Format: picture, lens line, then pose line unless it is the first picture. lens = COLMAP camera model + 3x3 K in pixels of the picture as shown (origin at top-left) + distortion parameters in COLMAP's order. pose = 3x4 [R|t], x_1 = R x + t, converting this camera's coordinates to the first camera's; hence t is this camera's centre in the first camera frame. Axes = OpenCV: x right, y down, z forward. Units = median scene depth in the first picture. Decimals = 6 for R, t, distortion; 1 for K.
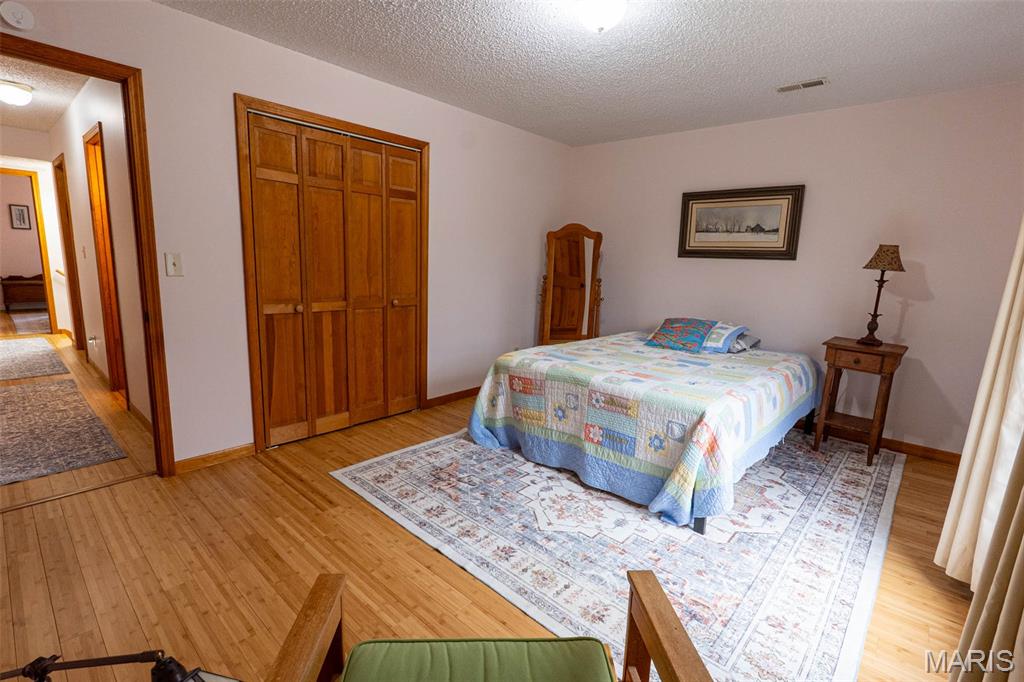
lens RADIAL K [[469.1, 0, 512.8], [0, 469.1, 342.0], [0, 0, 1]] dist [-0.006703, 0.001110]
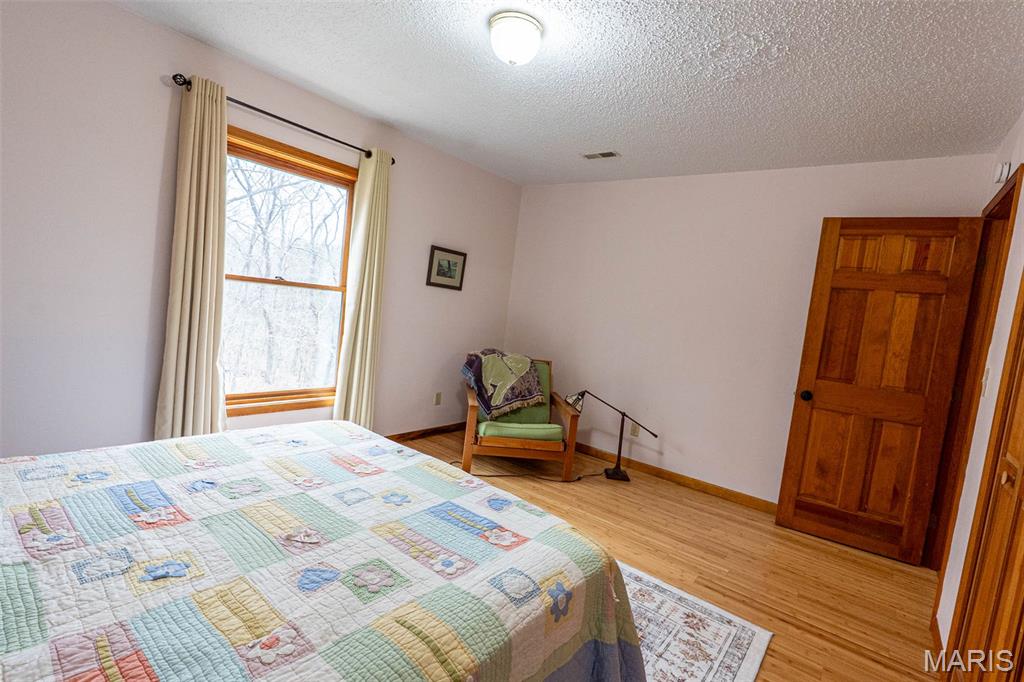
lens RADIAL K [[469.1, 0, 515.2], [0, 469.1, 342.8], [0, 0, 1]] dist [-0.006703, 0.001110]
pose [[-0.985834, -0.149482, -0.076063, 0.124678], [-0.164088, 0.953480, 0.252887, -0.265862], [0.034723, 0.261785, -0.964501, 1.519432]]
